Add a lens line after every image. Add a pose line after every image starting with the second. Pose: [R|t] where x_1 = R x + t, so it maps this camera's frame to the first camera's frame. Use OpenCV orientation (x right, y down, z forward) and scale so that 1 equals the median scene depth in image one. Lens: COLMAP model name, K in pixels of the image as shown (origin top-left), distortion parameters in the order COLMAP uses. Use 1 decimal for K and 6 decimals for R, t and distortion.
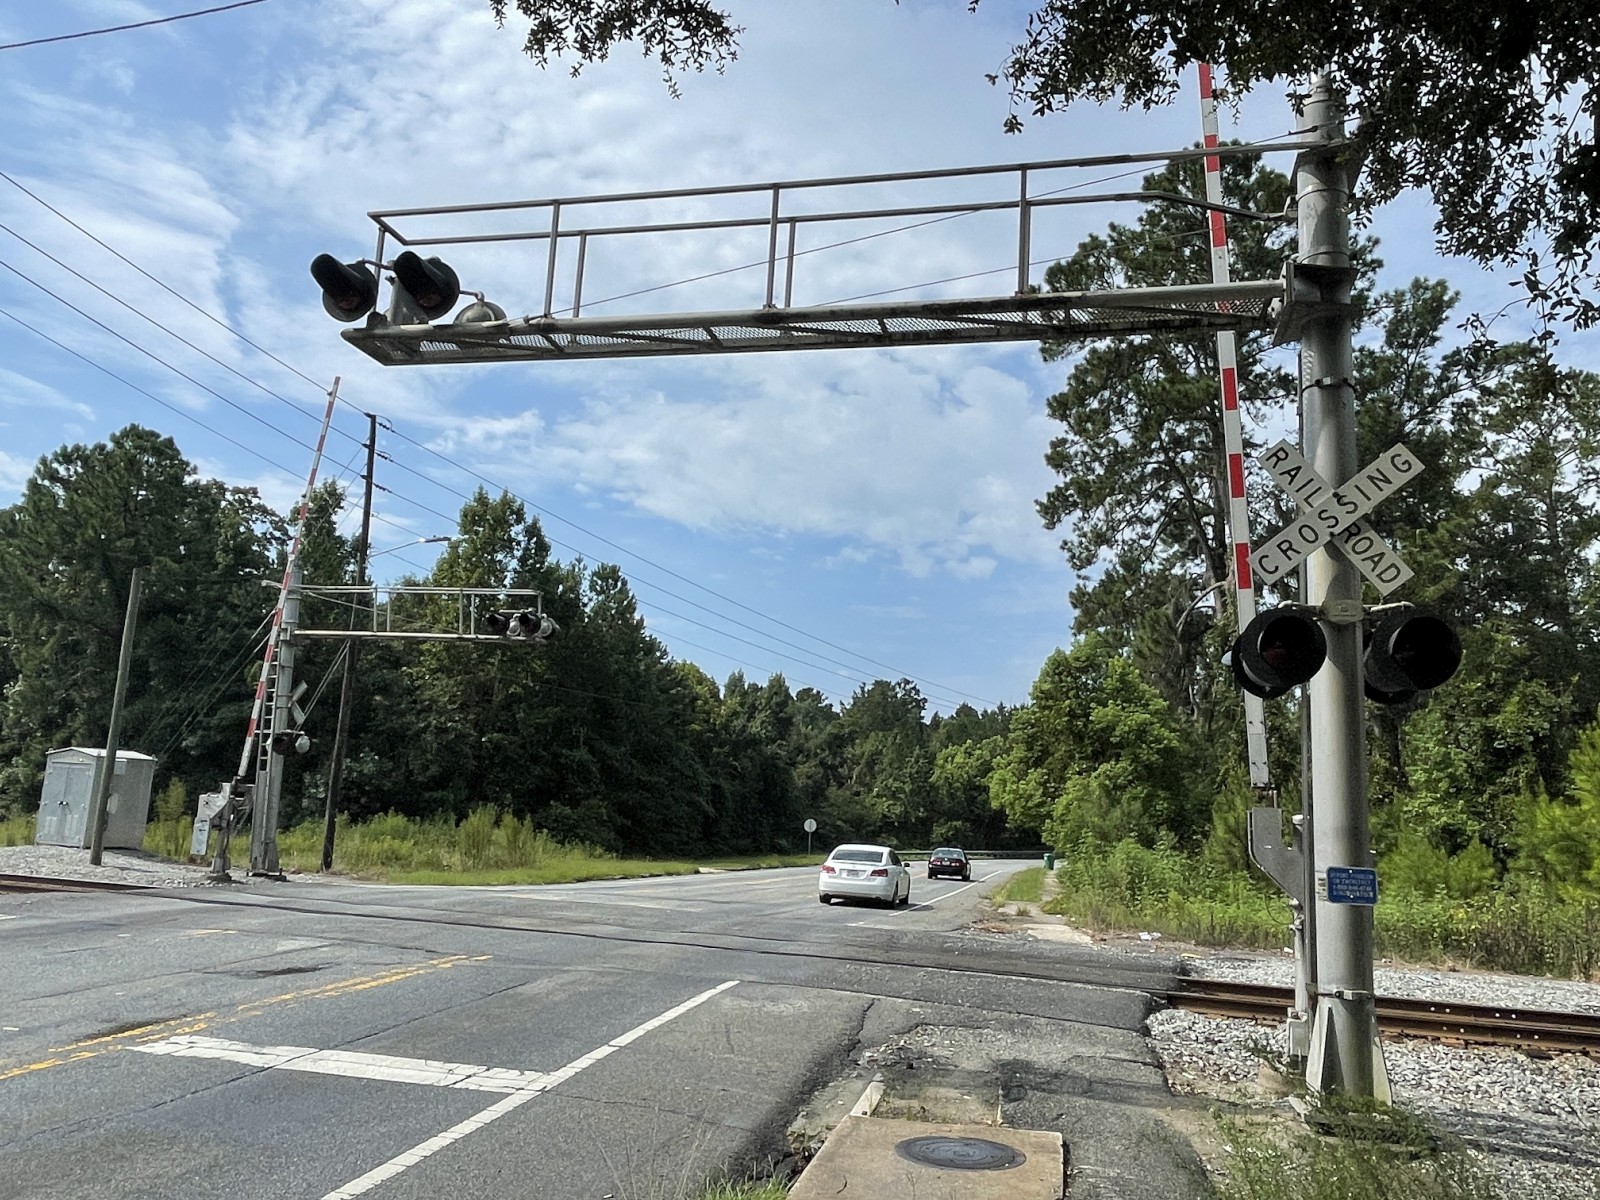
lens RADIAL K [[1215.9, 0, 807.2], [0, 1215.9, 597.3], [0, 0, 1]] dist [0.003543, -0.000687]
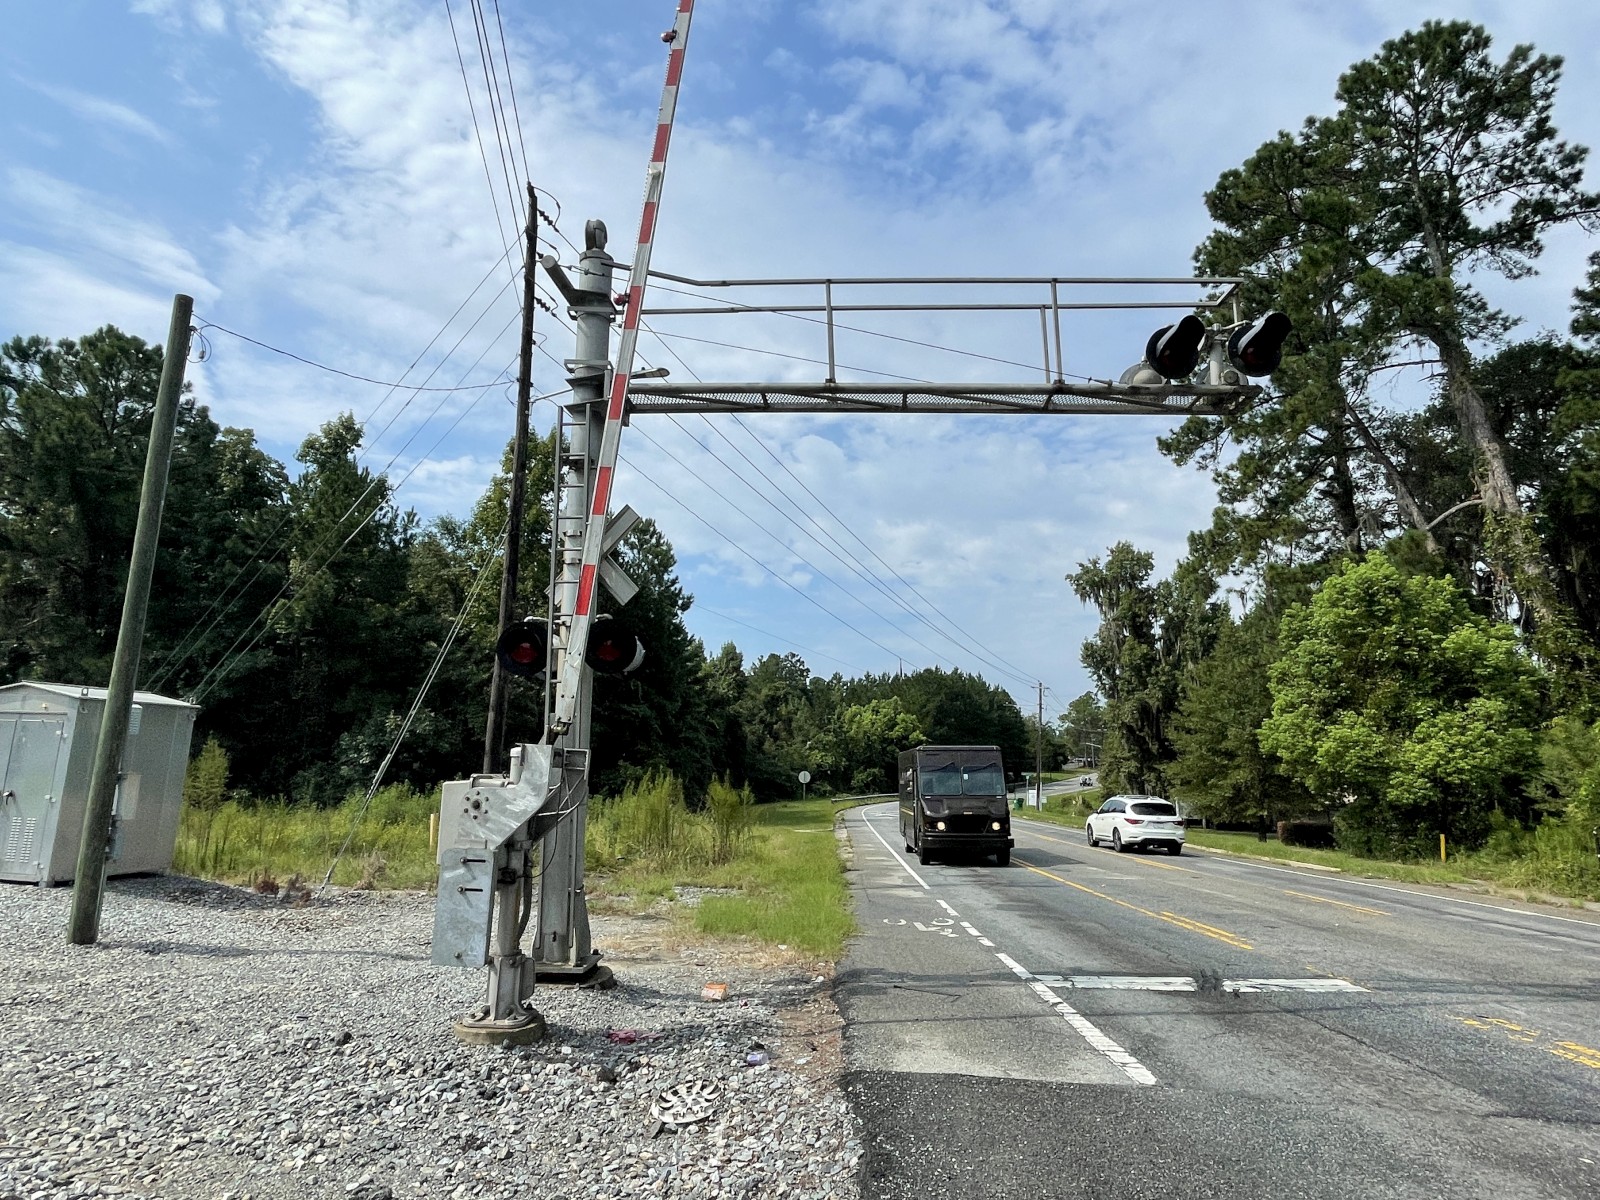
lens RADIAL K [[899.5, 0, 807.1], [0, 899.5, 602.5], [0, 0, 1]] dist [-0.004320, -0.001168]
pose [[0.985162, 0.007170, 0.171480, -0.353162], [-0.007412, 0.999972, 0.000774, 0.088940], [-0.171470, -0.002034, 0.985187, 0.587113]]
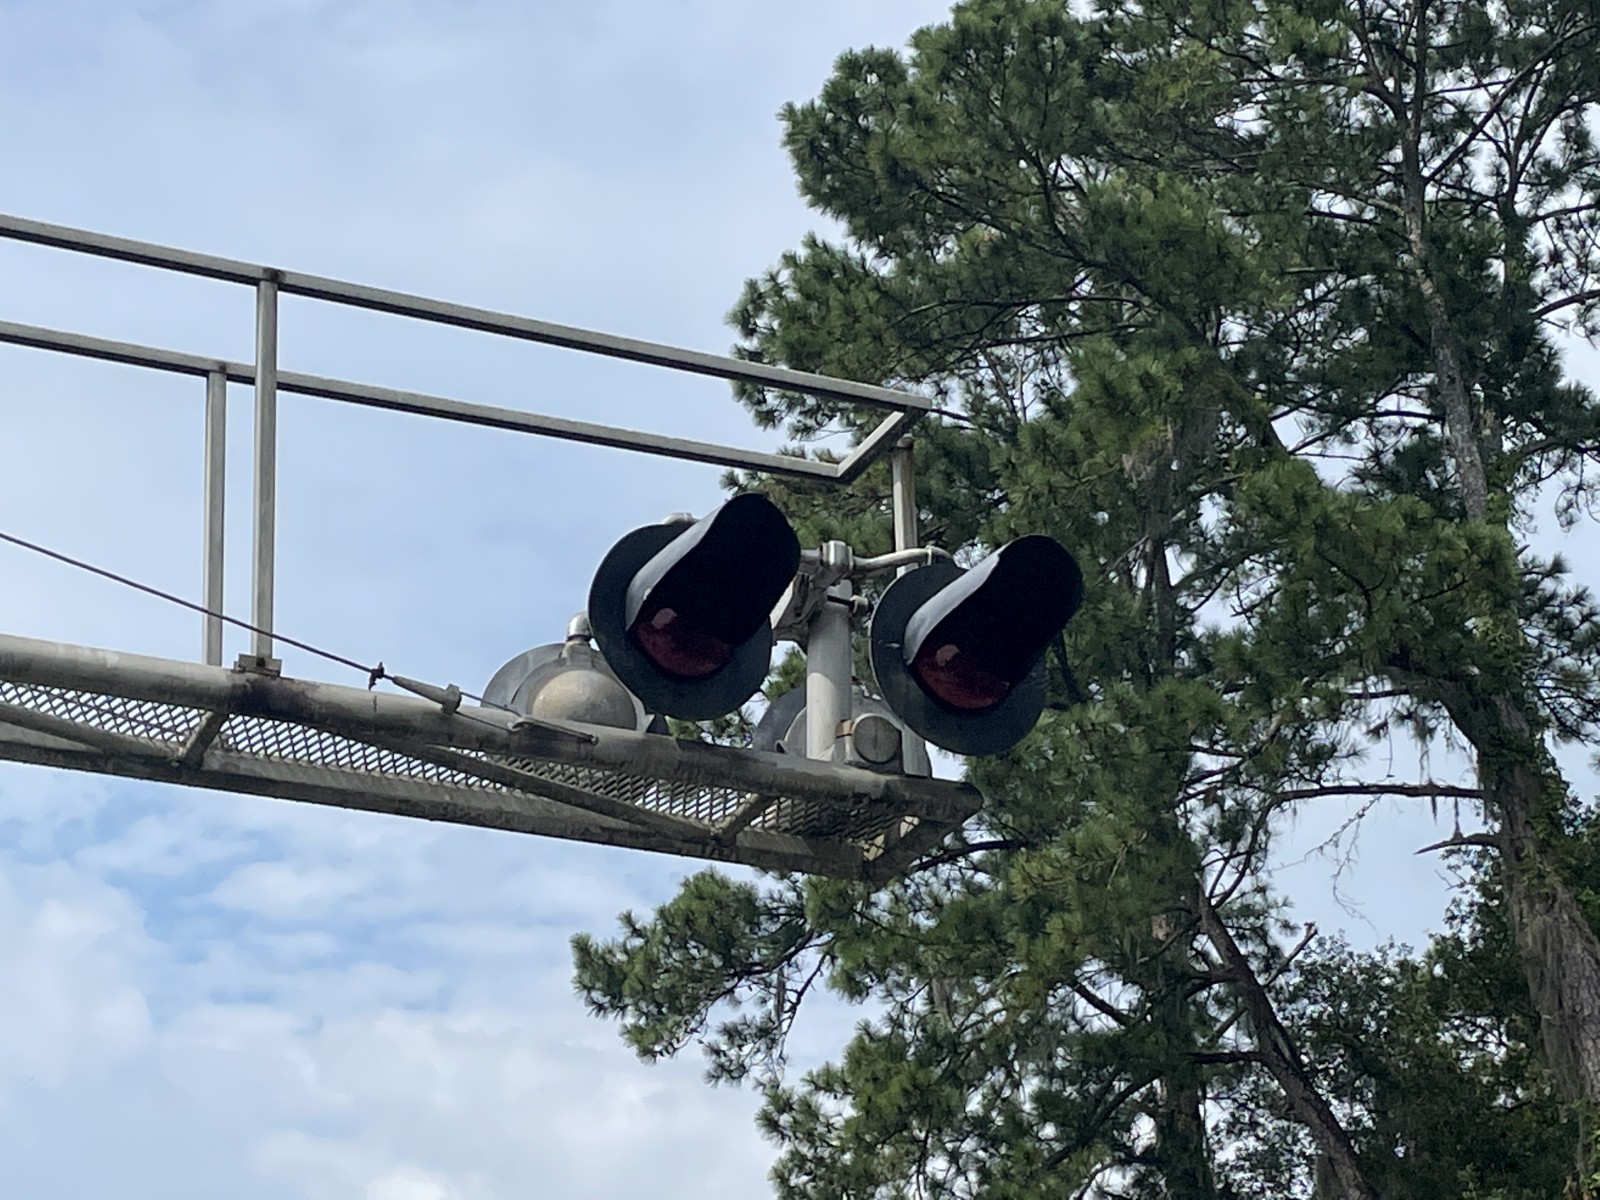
lens RADIAL K [[3801.1, 0, 802.8], [0, 3801.1, 613.5], [0, 0, 1]] dist [0.123246, 0.000000]
pose [[0.822377, 0.188345, 0.536864, -0.360613], [-0.054990, 0.965511, -0.254489, 0.090804], [-0.566280, 0.179764, 0.804371, 0.555584]]
